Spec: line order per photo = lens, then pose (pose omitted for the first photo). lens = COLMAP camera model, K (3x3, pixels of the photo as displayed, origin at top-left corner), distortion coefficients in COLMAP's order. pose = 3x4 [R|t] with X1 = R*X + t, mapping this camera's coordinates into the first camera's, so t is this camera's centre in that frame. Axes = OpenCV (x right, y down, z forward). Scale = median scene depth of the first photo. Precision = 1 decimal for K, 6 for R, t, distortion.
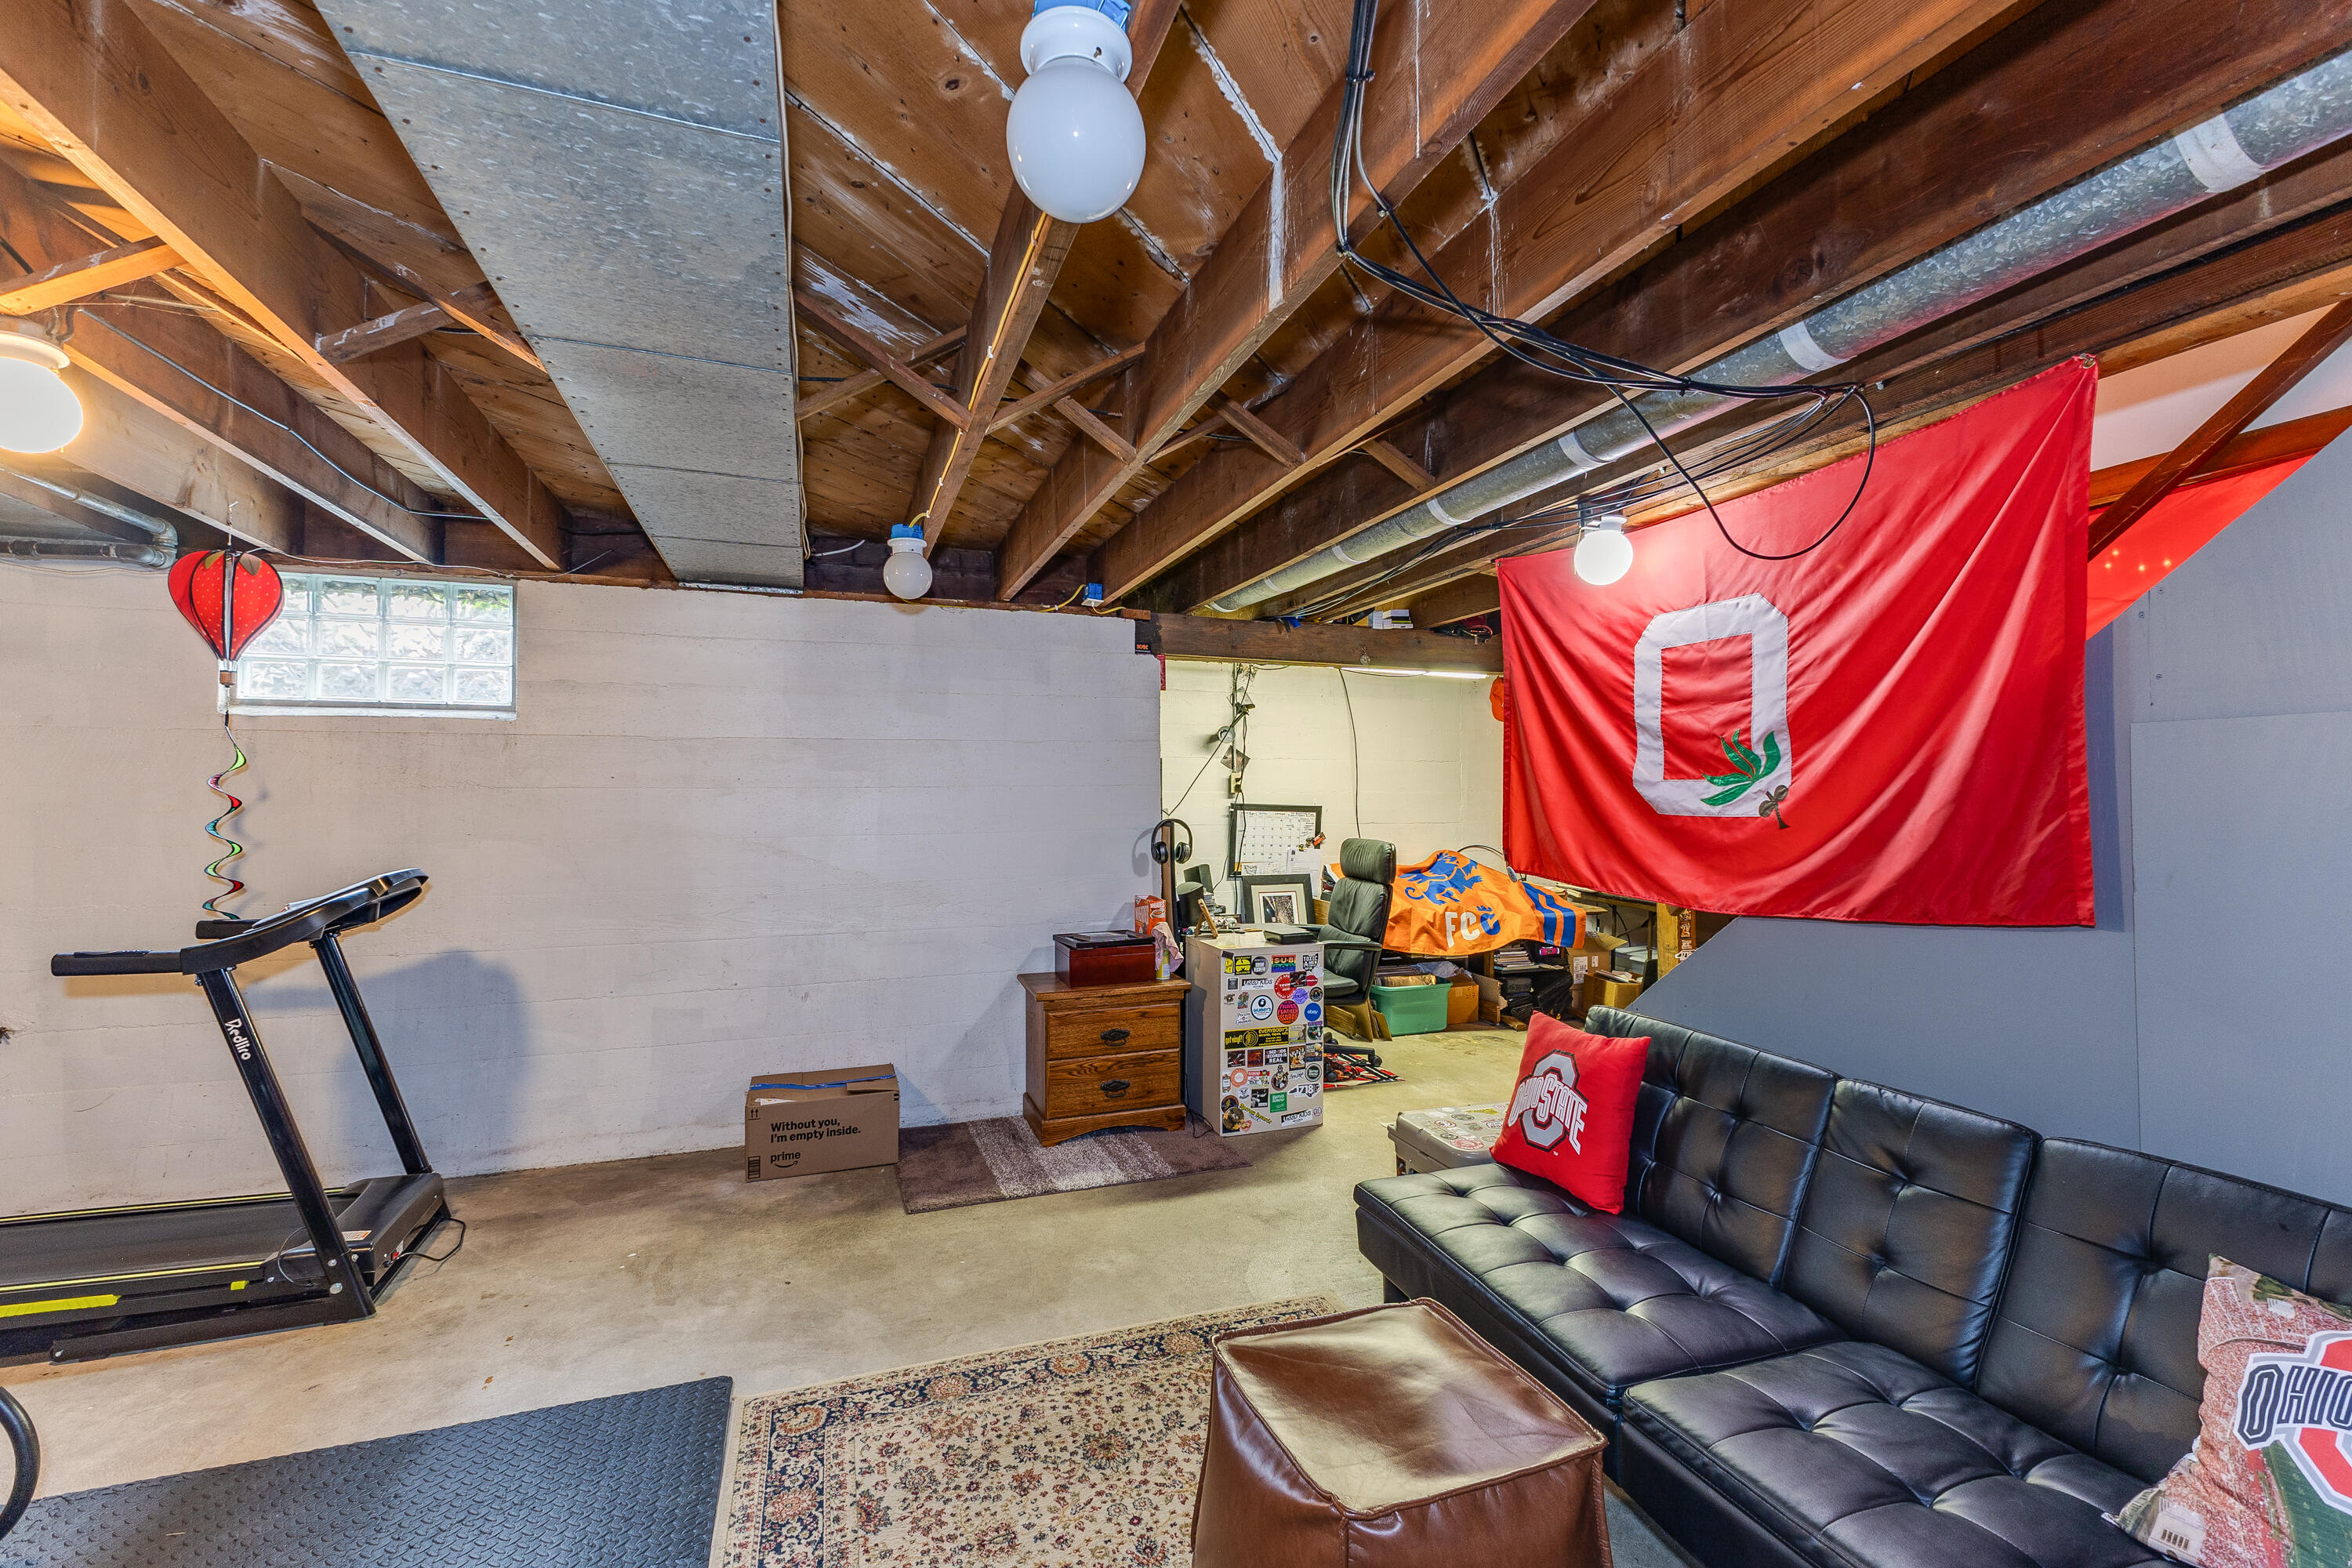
lens RADIAL K [[1007.5, 0, 1176.0], [0, 1007.5, 769.8], [0, 0, 1]] dist [0.000955, 0.000050]
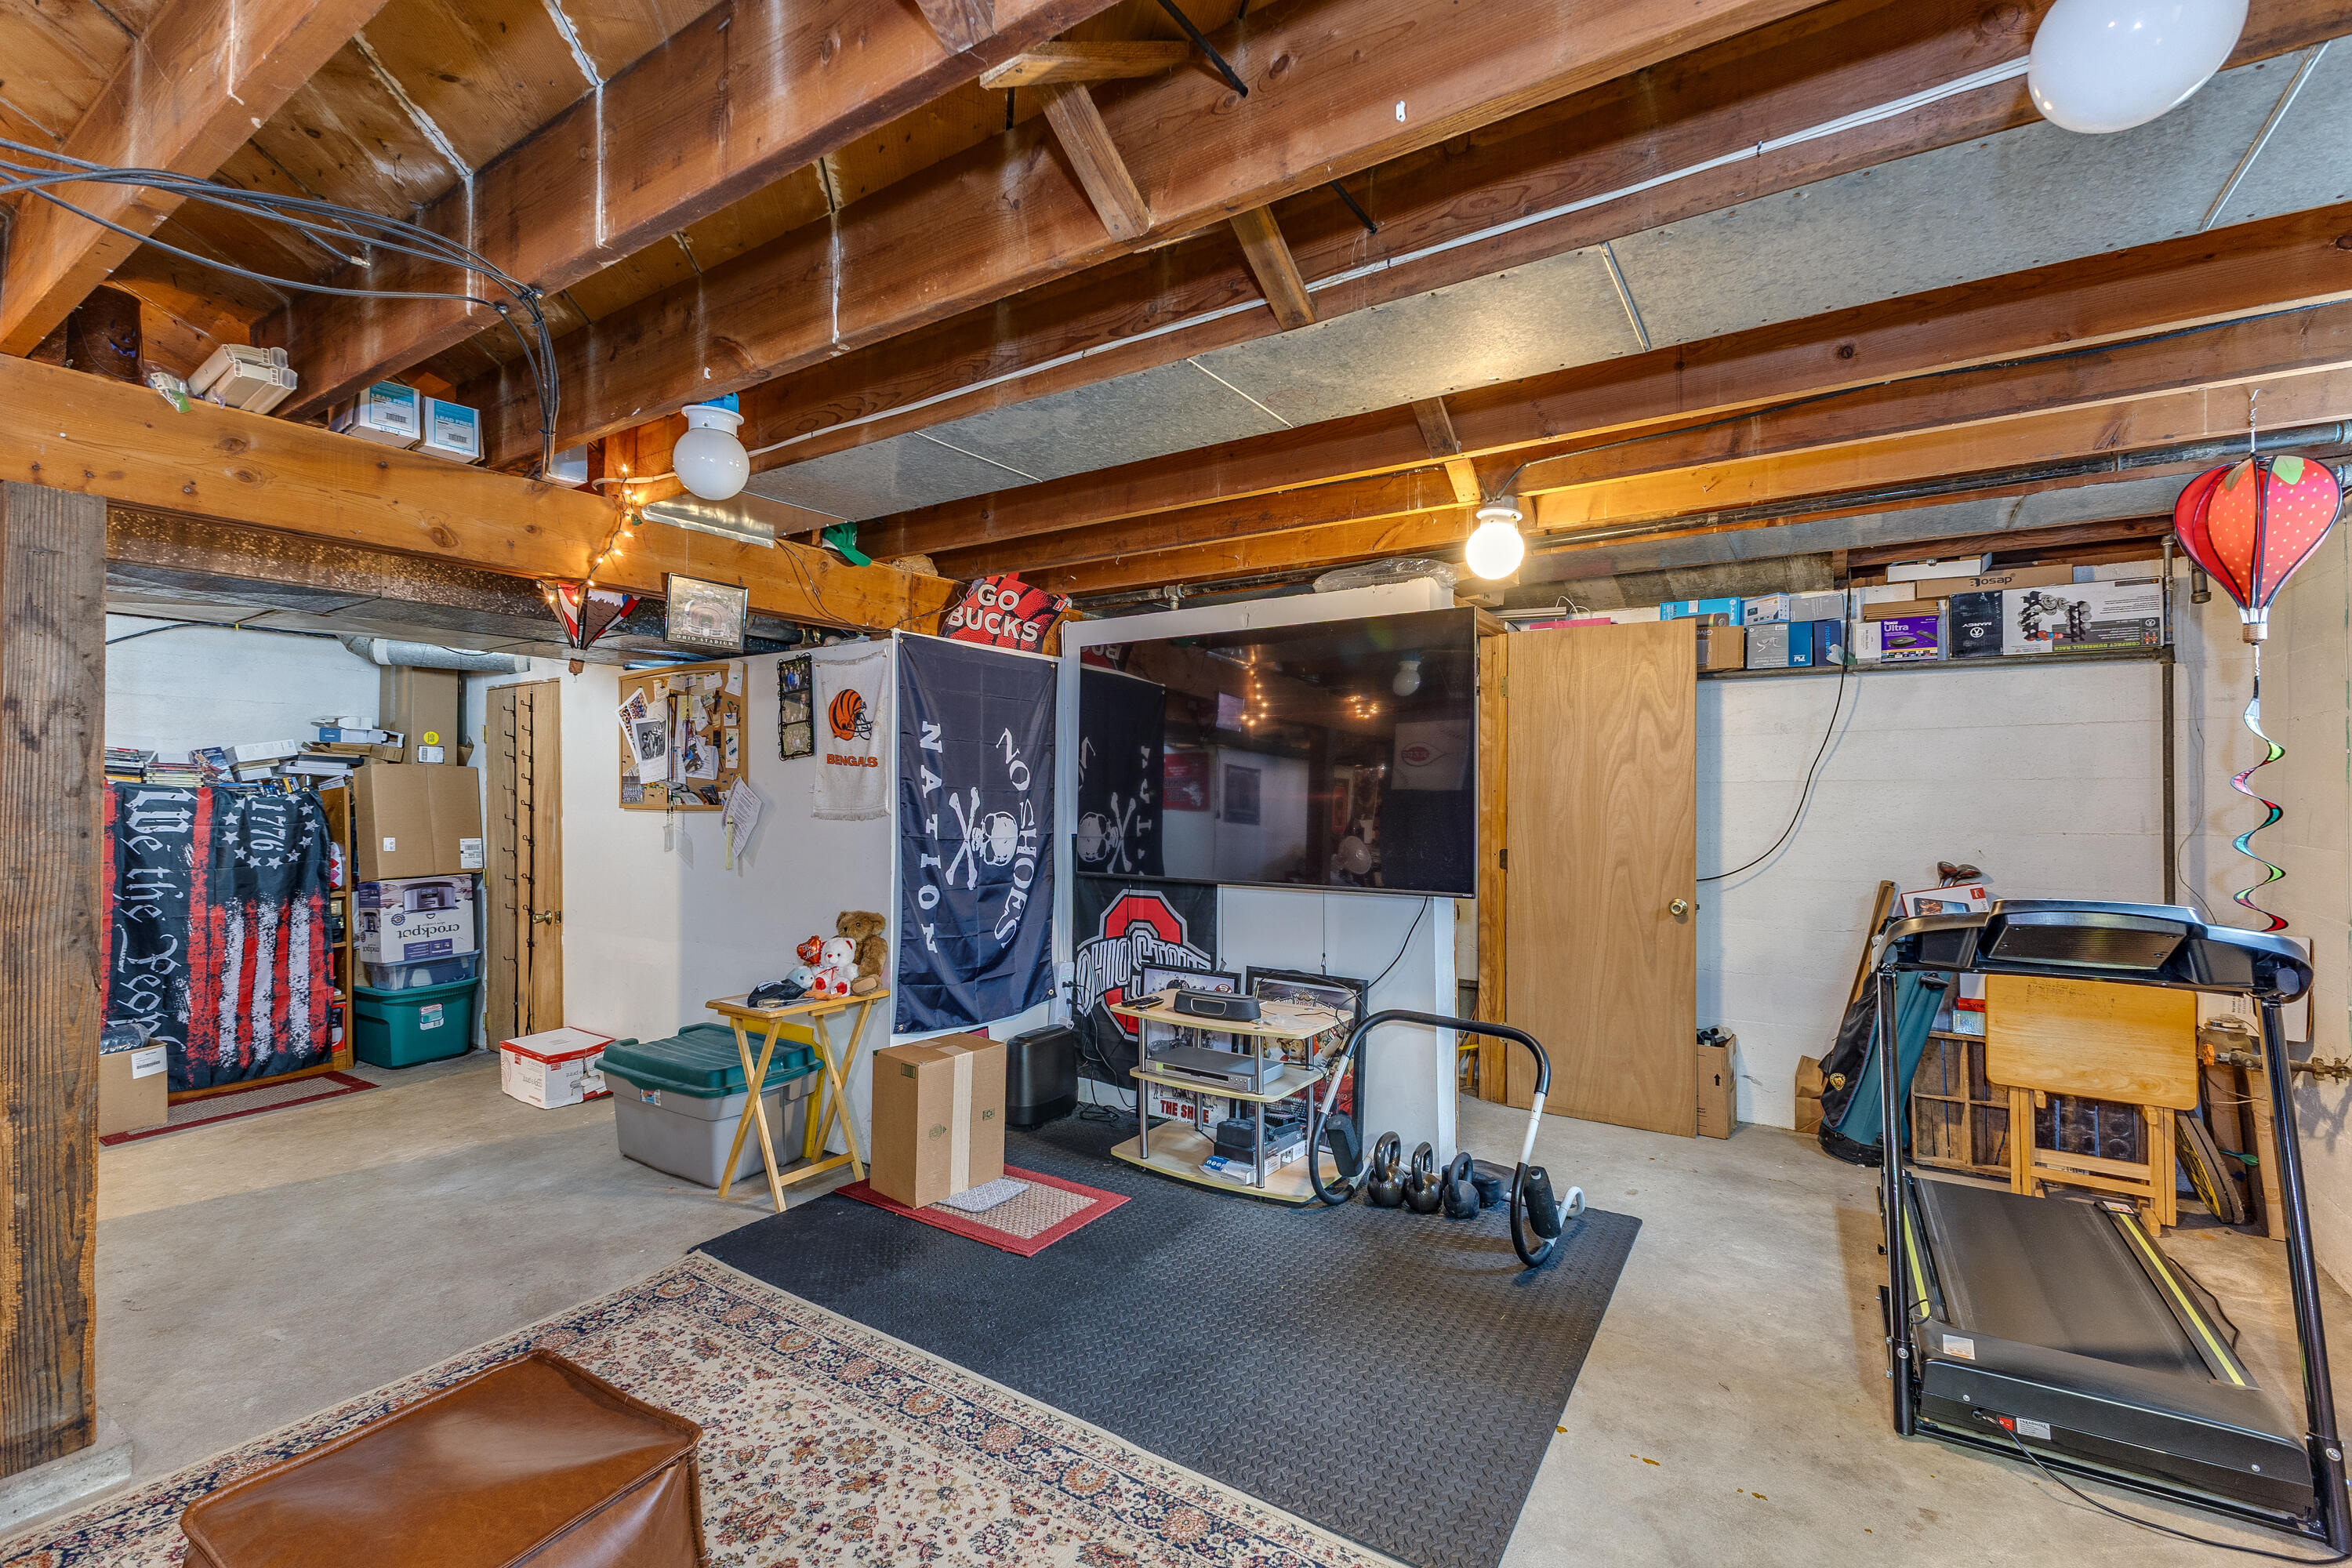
lens RADIAL K [[1007.5, 0, 1176.0], [0, 1007.5, 769.8], [0, 0, 1]] dist [0.000955, 0.000050]
pose [[-0.788359, -0.006584, -0.615181, 0.224331], [0.013404, 0.999522, -0.027875, 0.022321], [0.615070, -0.030221, -0.787893, 1.717958]]
